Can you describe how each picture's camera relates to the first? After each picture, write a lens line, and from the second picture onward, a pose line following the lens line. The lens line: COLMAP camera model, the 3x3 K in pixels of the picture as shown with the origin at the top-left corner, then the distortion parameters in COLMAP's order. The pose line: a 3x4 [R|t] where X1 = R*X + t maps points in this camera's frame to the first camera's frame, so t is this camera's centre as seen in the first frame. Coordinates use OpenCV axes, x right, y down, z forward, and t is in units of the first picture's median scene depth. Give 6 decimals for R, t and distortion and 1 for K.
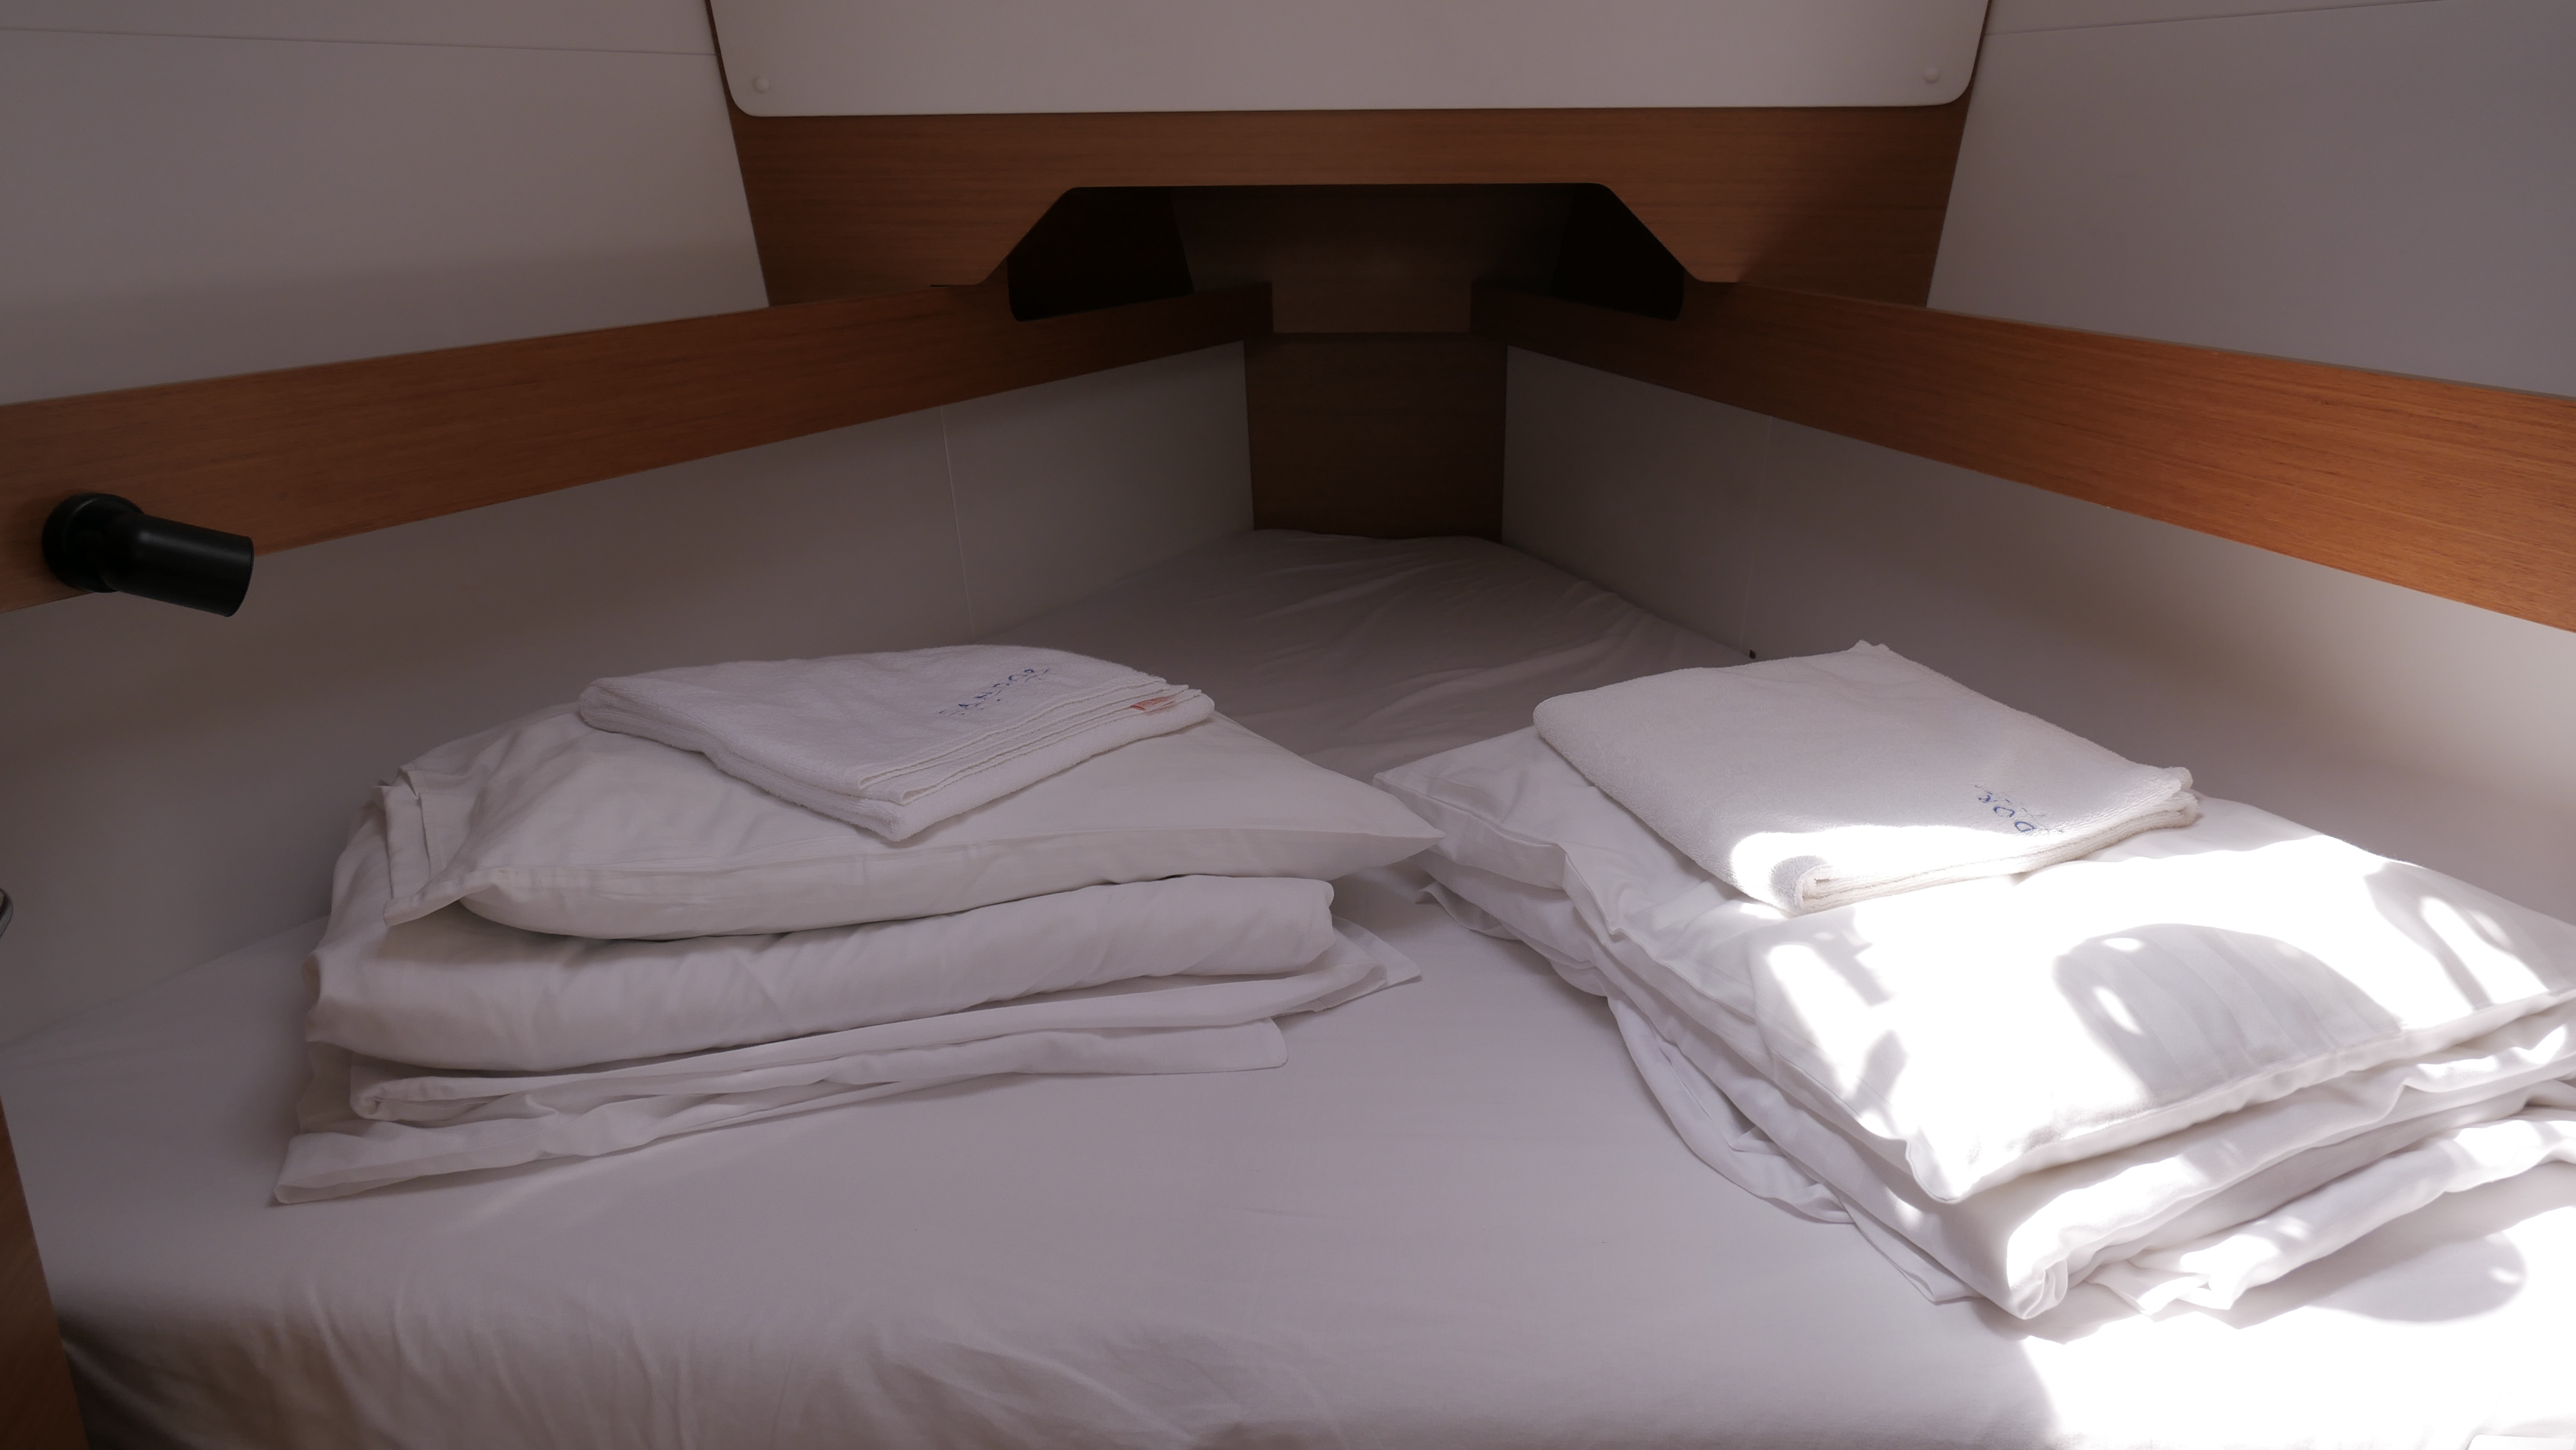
lens RADIAL K [[1827.2, 0, 1290.1], [0, 1827.2, 719.2], [0, 0, 1]] dist [-0.043533, 0.012903]
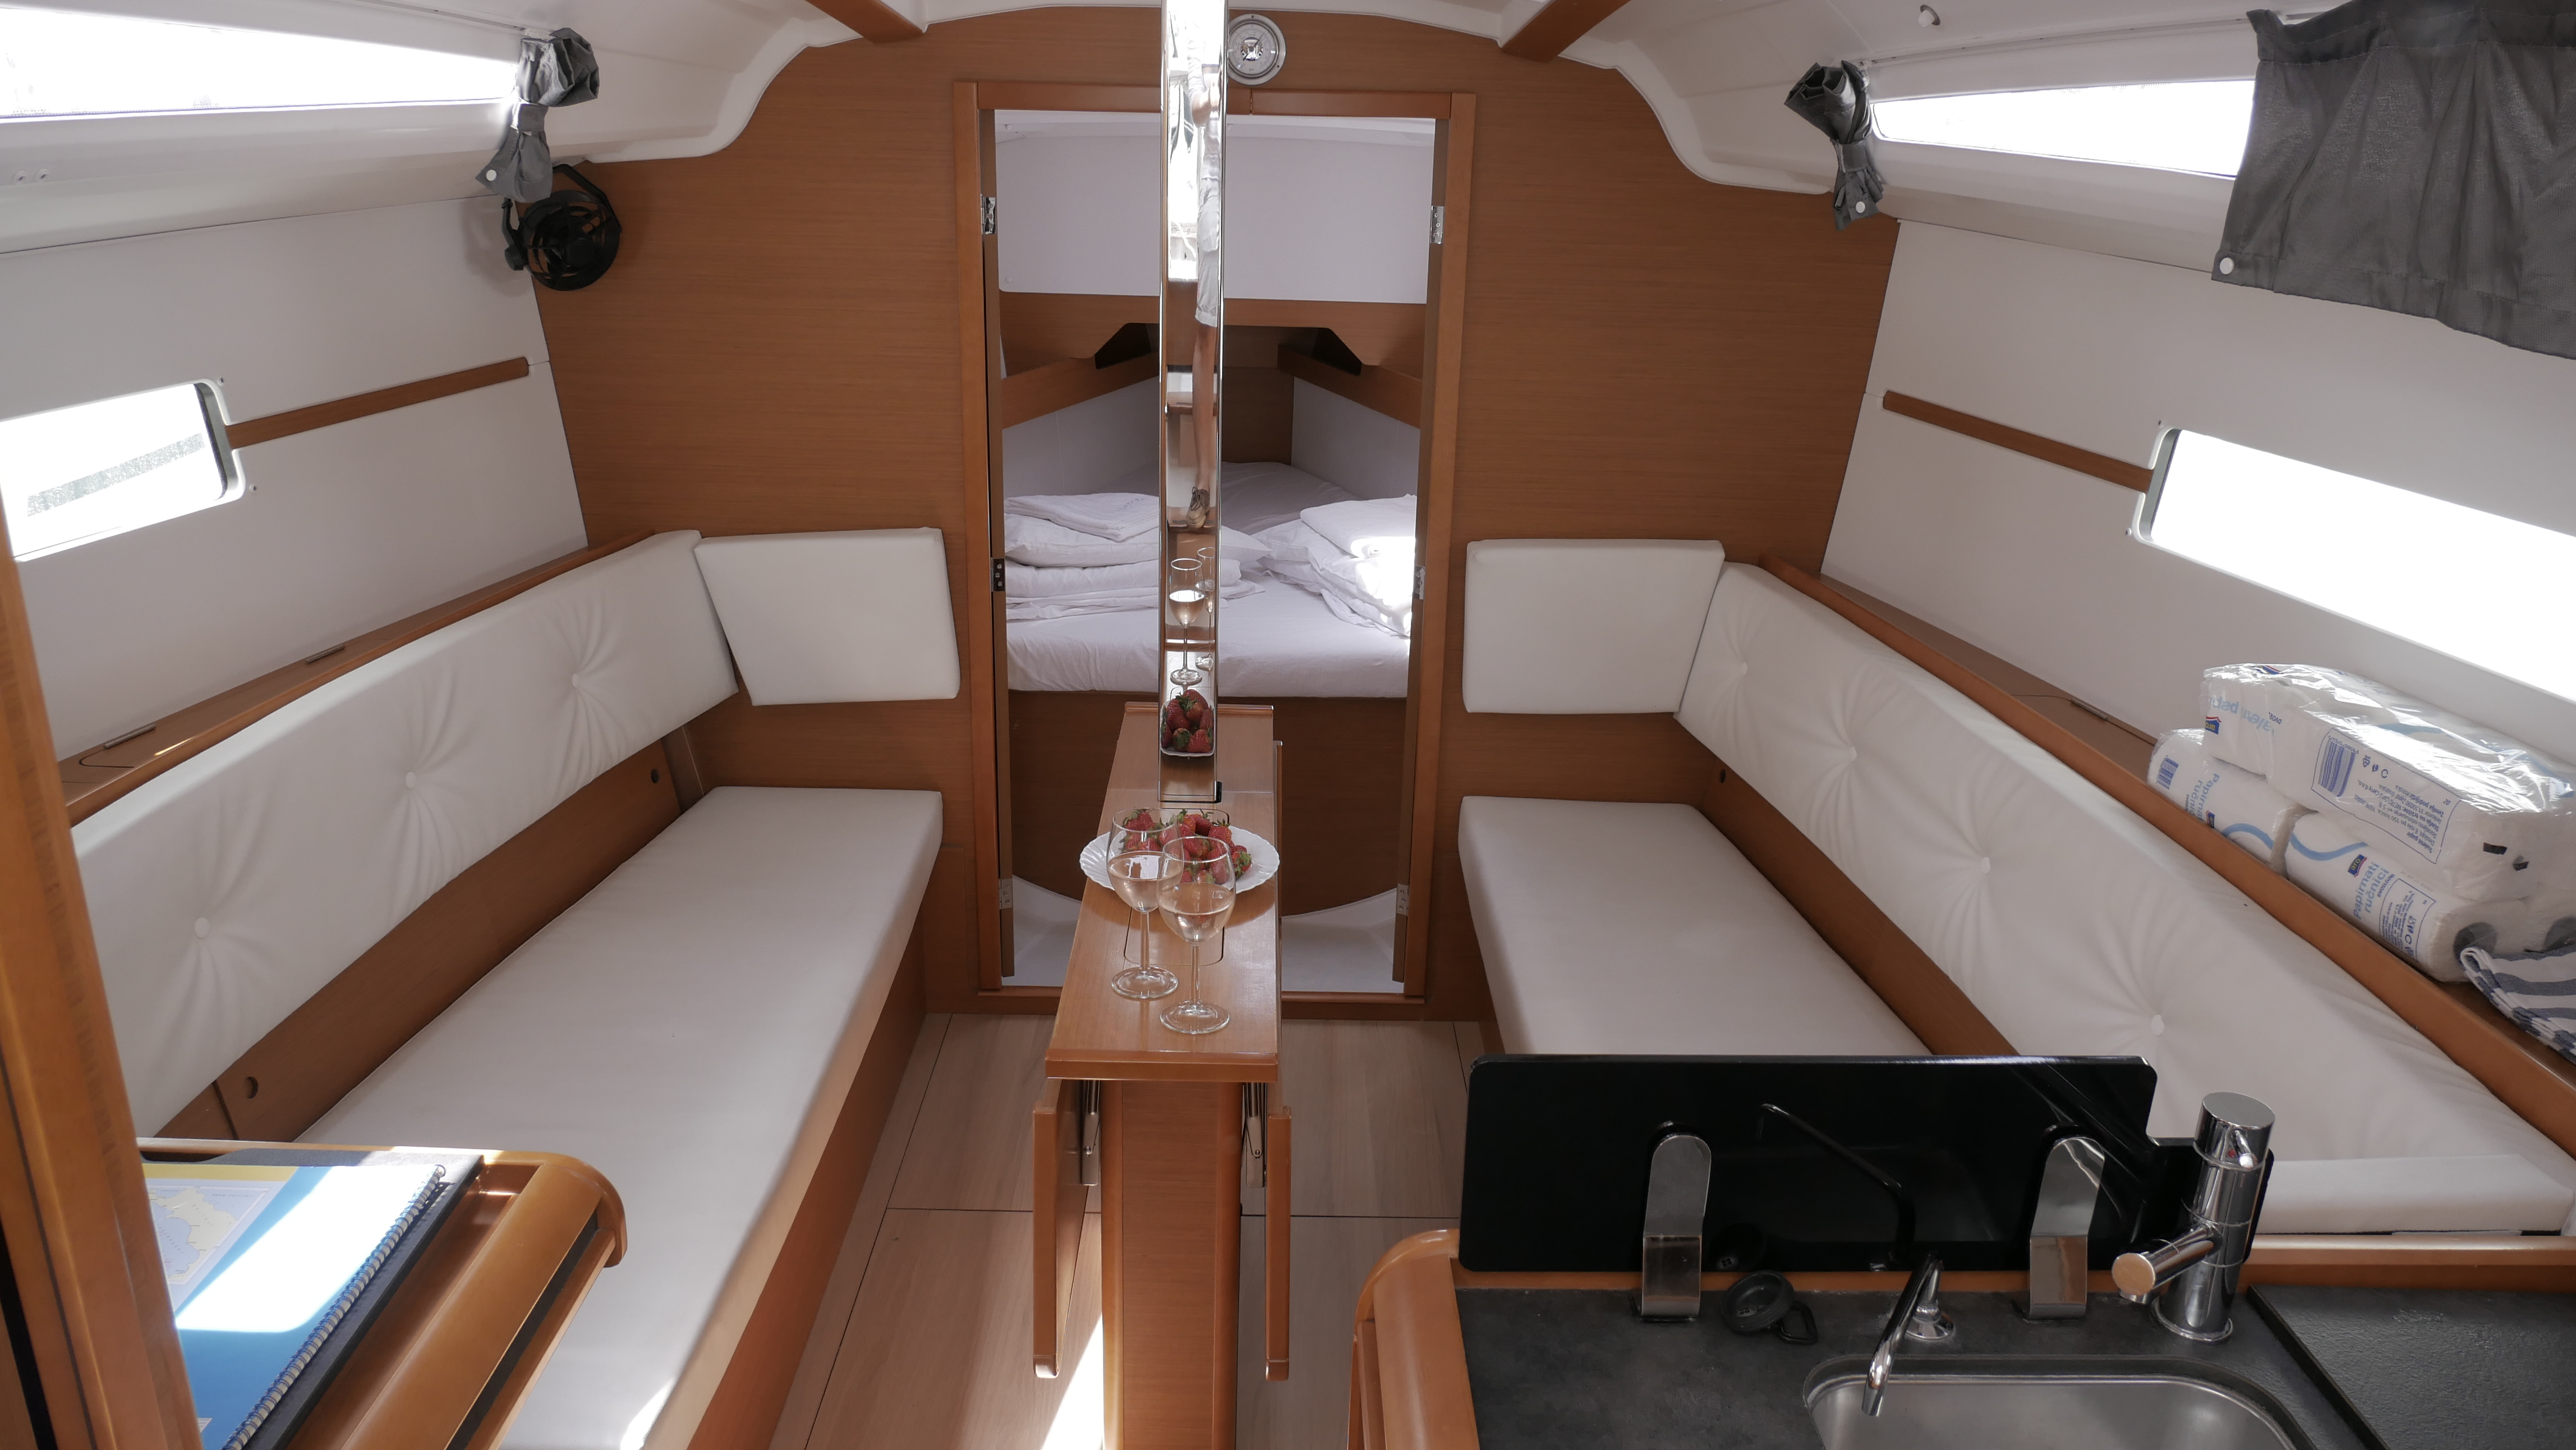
lens RADIAL K [[1827.2, 0, 1290.1], [0, 1827.2, 719.2], [0, 0, 1]] dist [-0.043533, 0.012903]
pose [[0.993726, 0.000034, 0.111844, -0.244946], [-0.003766, 0.999443, 0.033159, 0.254764], [-0.111781, -0.033372, 0.993172, -2.213675]]
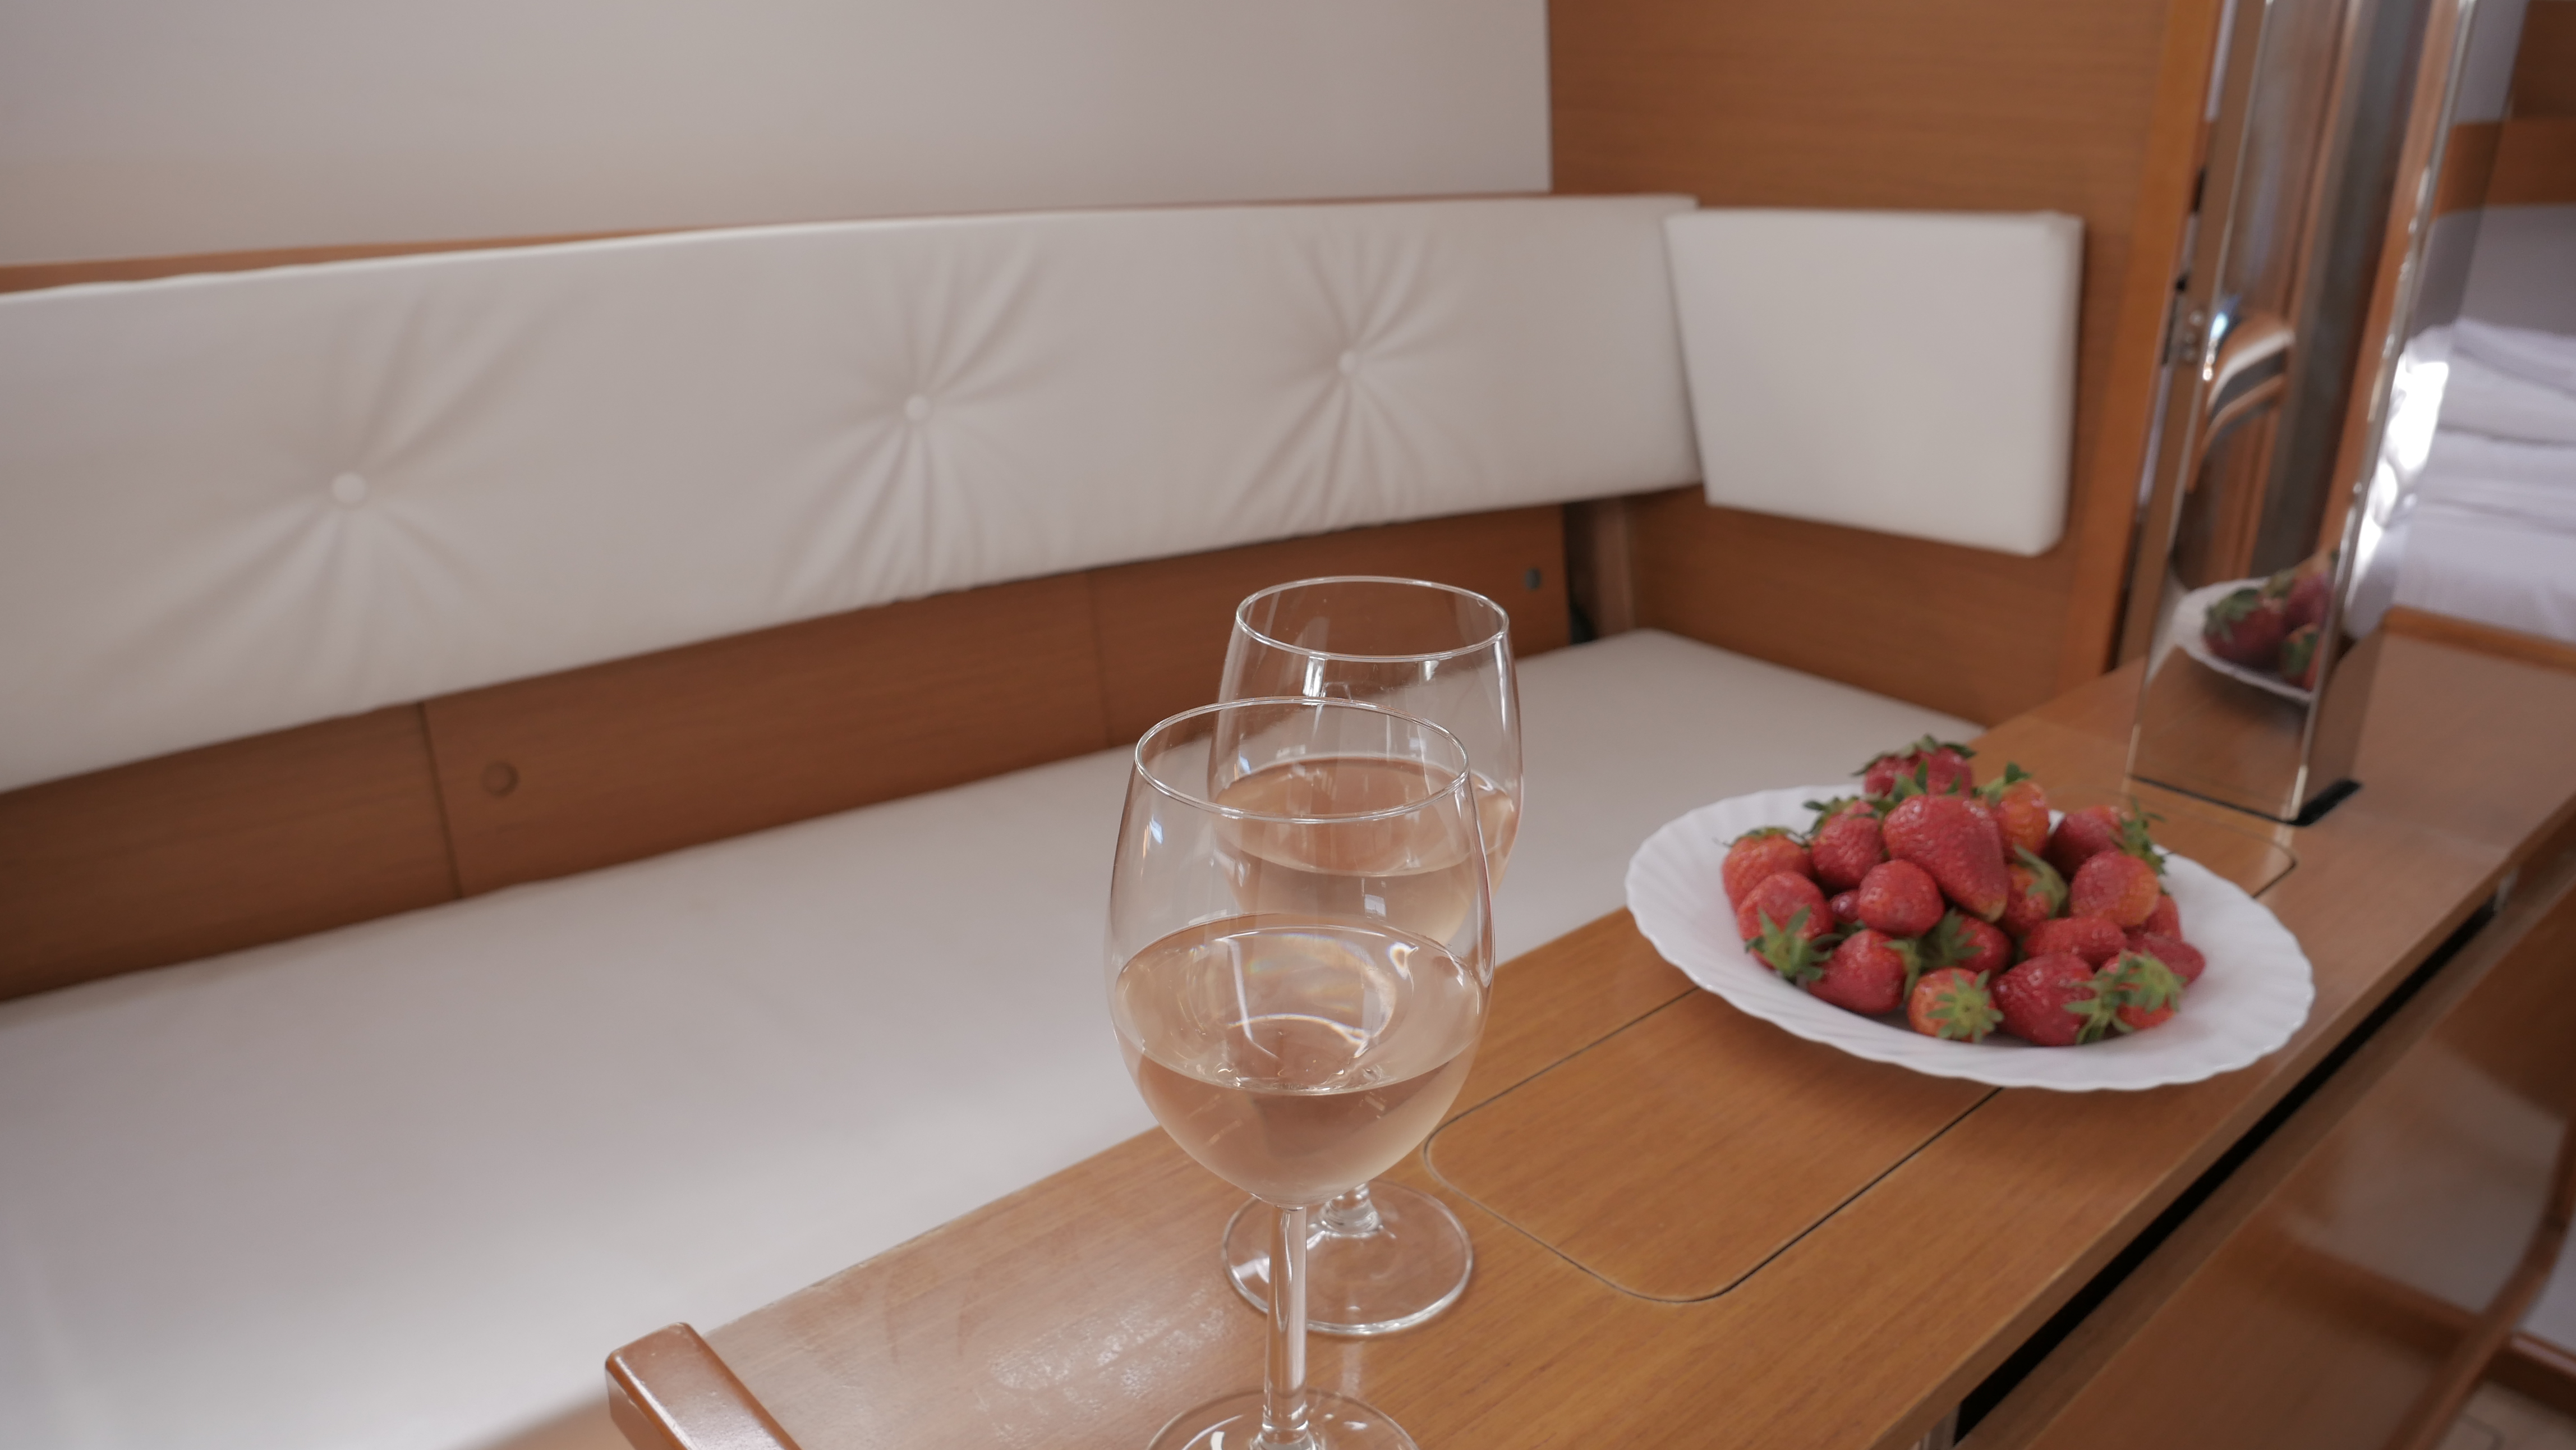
lens RADIAL K [[1827.2, 0, 1290.1], [0, 1827.2, 719.2], [0, 0, 1]] dist [-0.043533, 0.012903]
pose [[0.742592, 0.260145, -0.617156, 0.004265], [-0.224802, 0.964838, 0.136207, 0.363055], [0.630889, 0.037592, 0.774962, -0.994285]]
